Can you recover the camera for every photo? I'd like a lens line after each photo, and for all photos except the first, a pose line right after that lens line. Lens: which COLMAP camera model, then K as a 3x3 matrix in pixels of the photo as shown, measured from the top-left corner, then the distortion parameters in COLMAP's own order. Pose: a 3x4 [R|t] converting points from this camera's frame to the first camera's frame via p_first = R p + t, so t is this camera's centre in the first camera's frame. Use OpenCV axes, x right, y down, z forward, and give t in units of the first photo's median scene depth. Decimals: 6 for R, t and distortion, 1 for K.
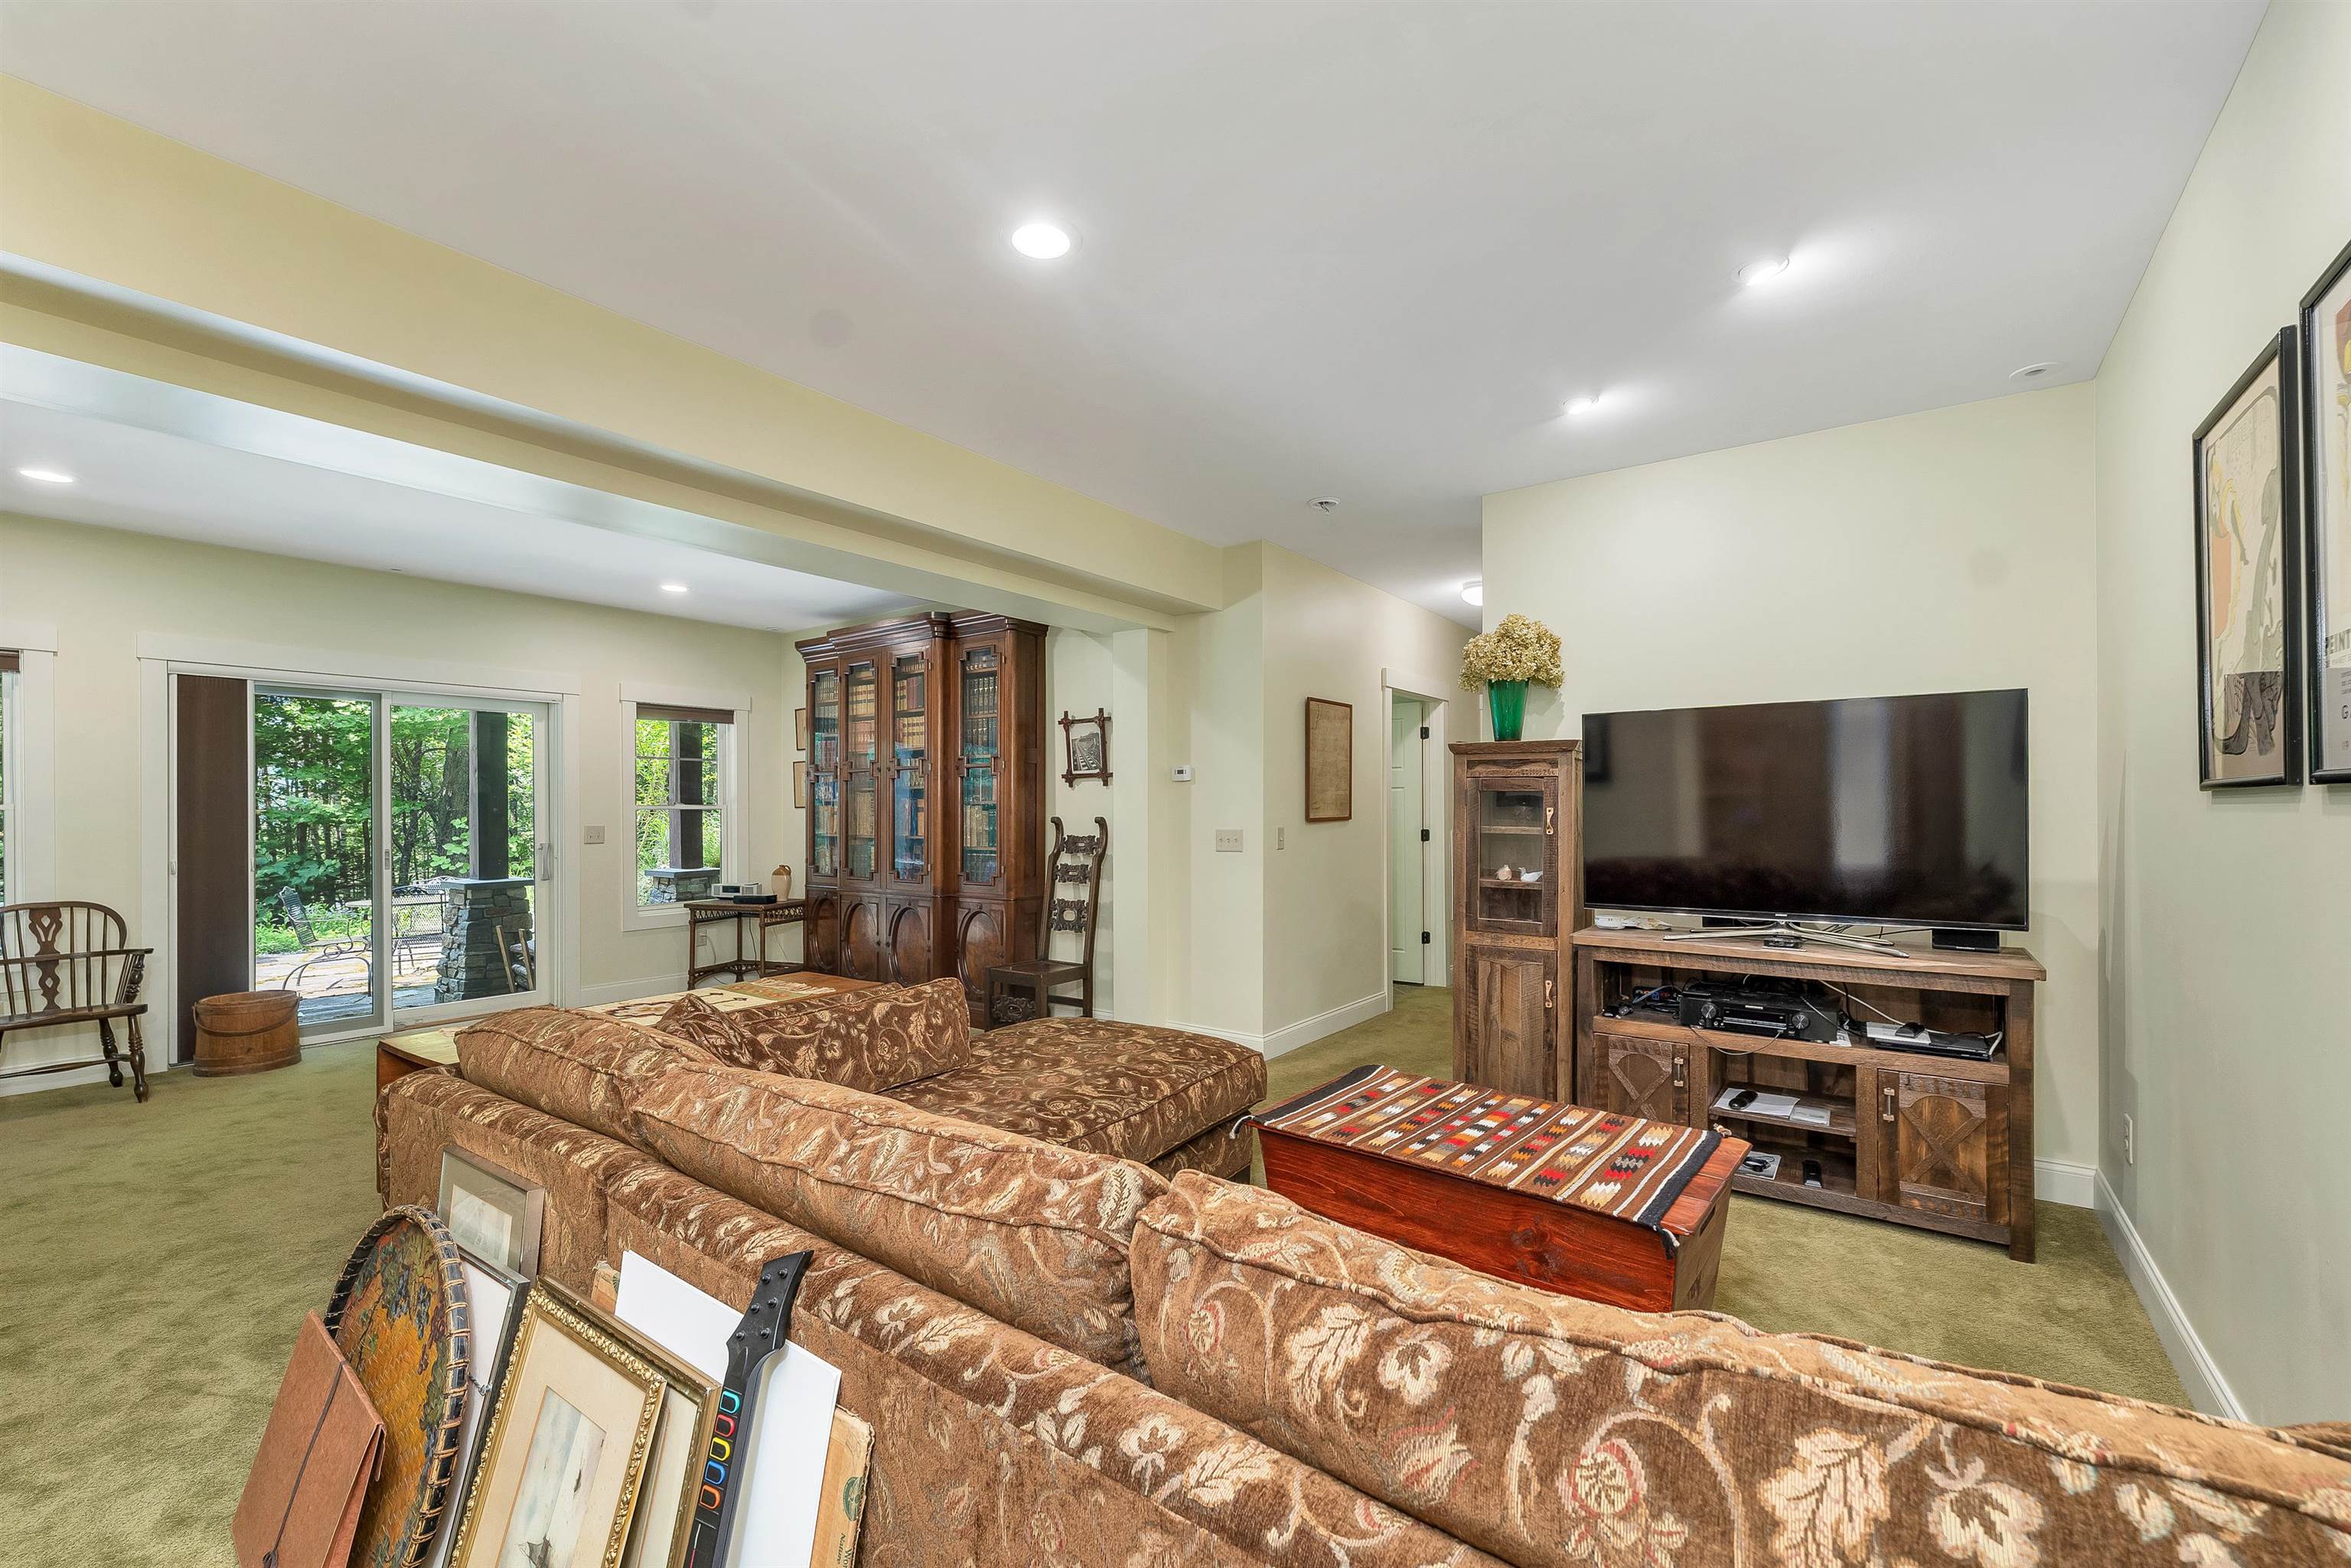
lens RADIAL K [[988.4, 0, 1180.6], [0, 988.4, 801.6], [0, 0, 1]] dist [-0.001995, 0.000275]
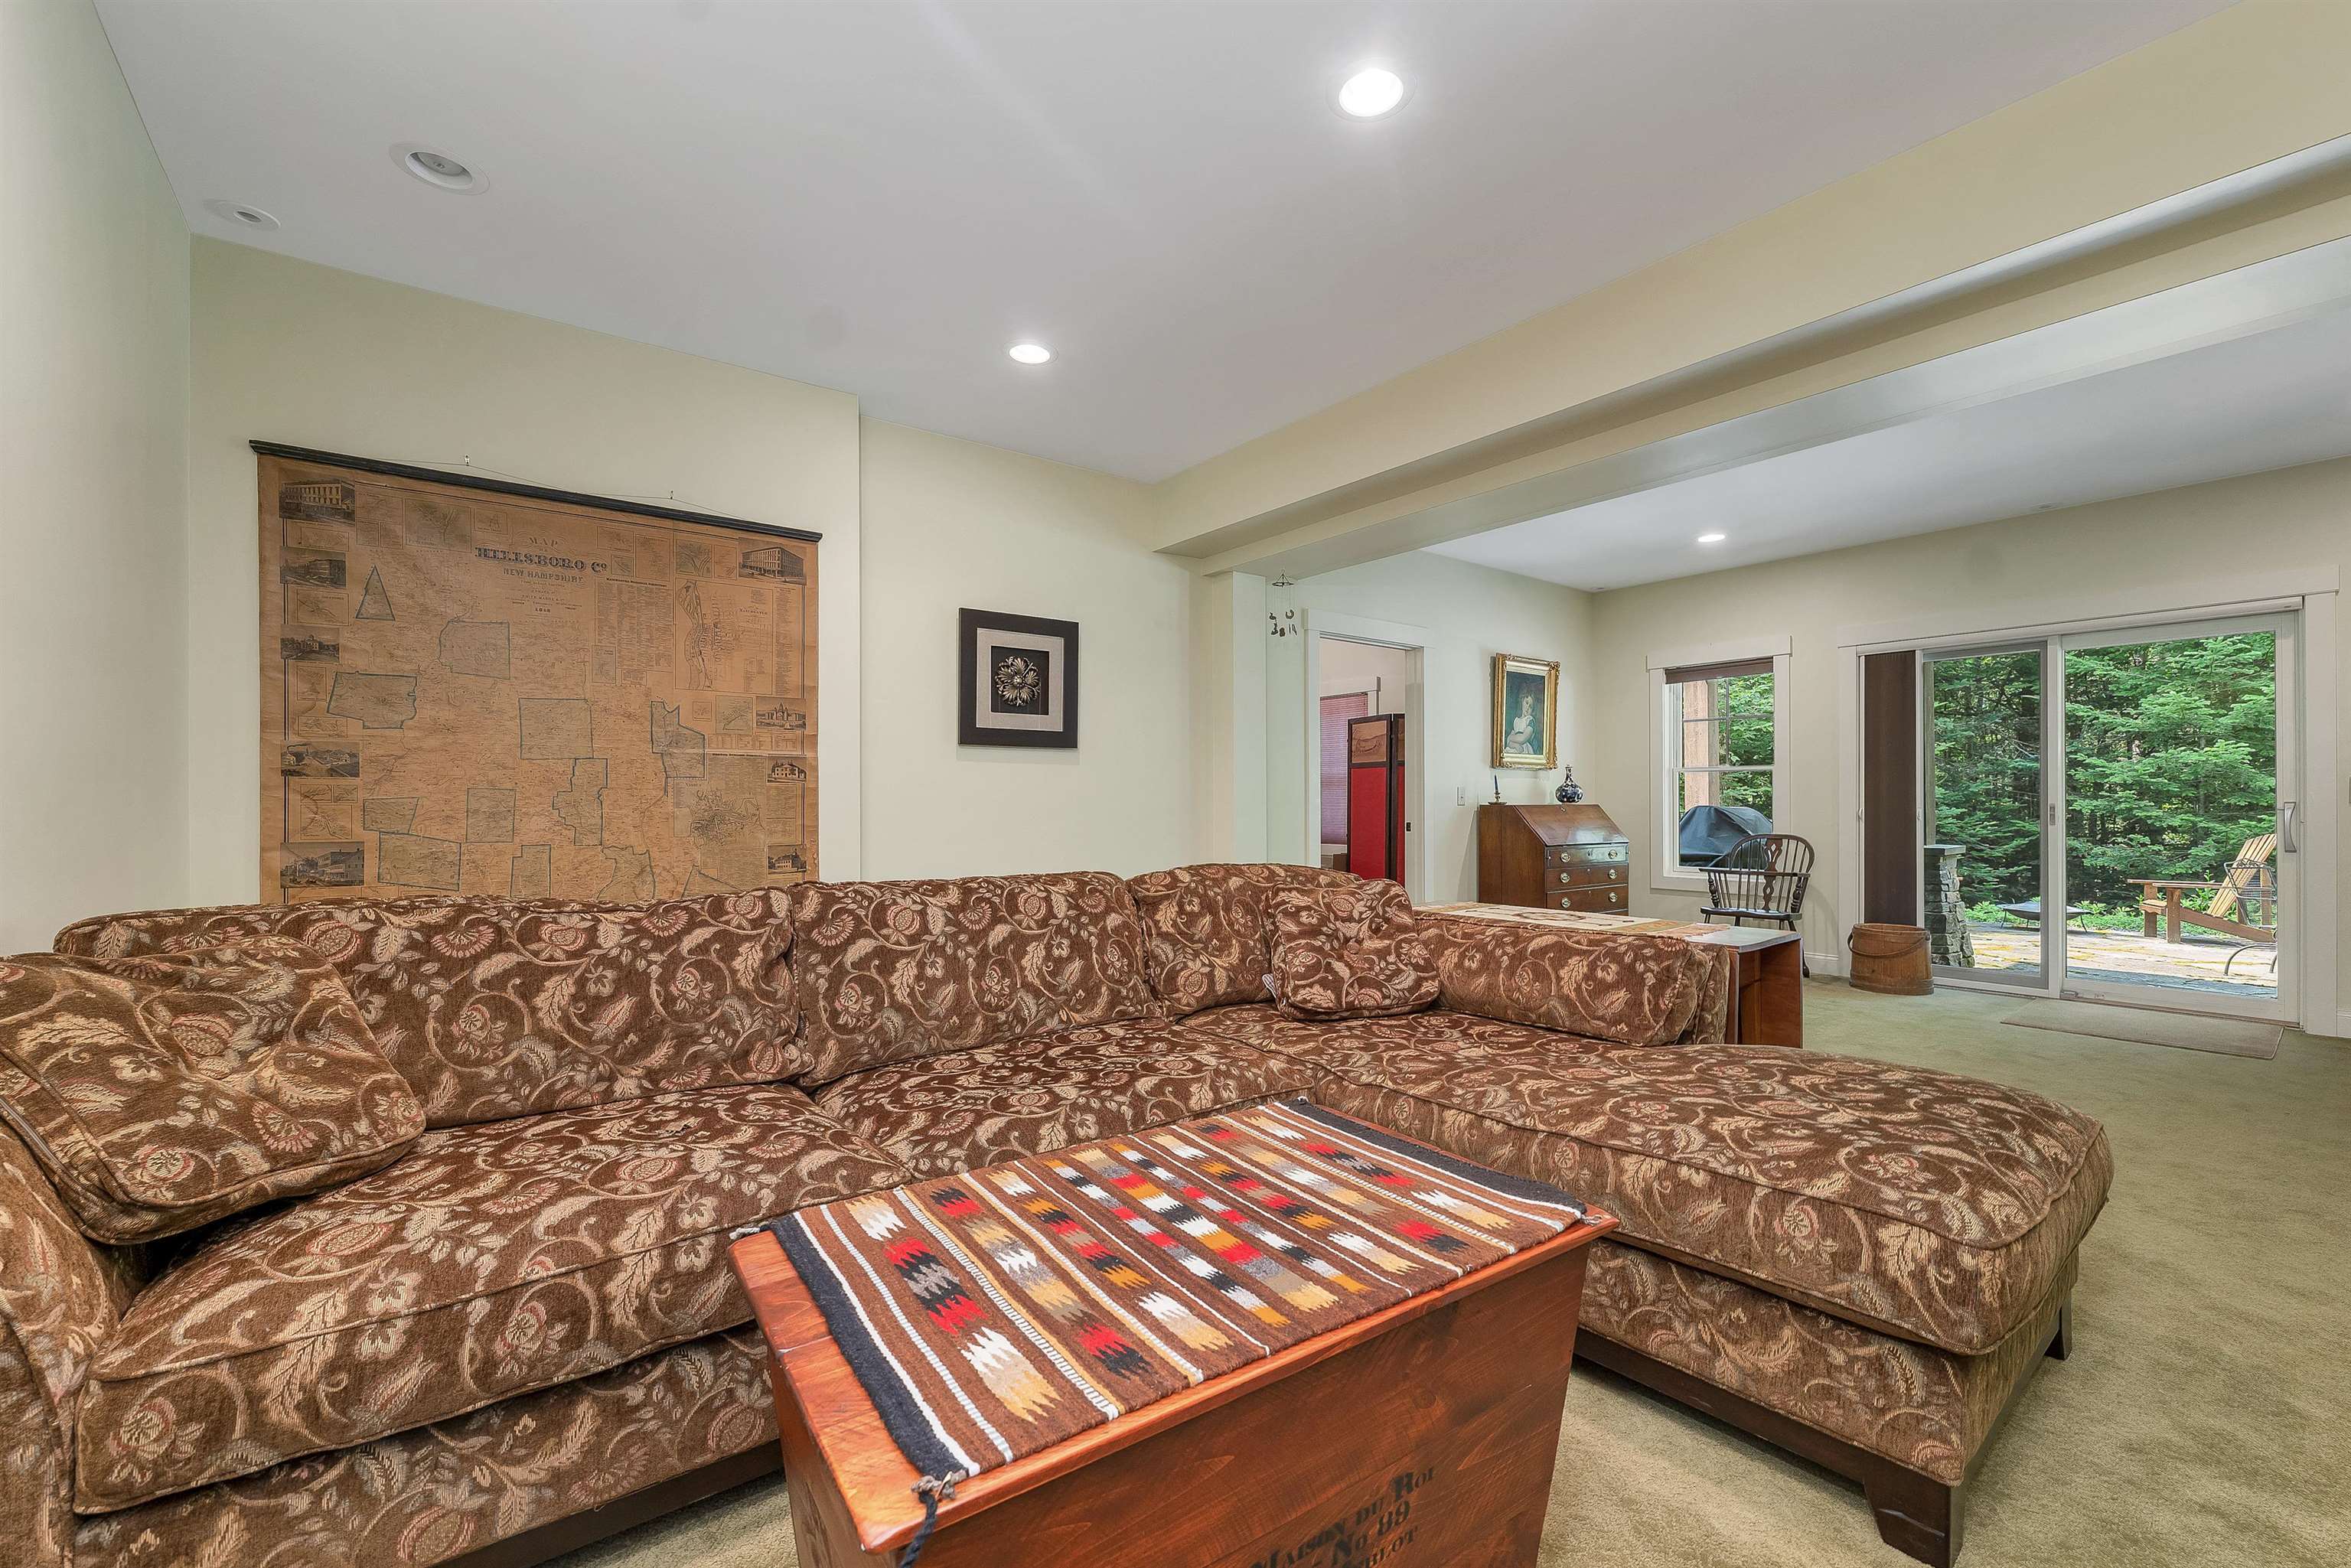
lens RADIAL K [[988.4, 0, 1182.8], [0, 988.4, 792.5], [0, 0, 1]] dist [-0.001995, 0.000275]
pose [[-0.296094, -0.005103, -0.955145, 0.830690], [0.007828, 0.999939, -0.007769, 0.091234], [0.955127, -0.009777, -0.296036, 1.152760]]
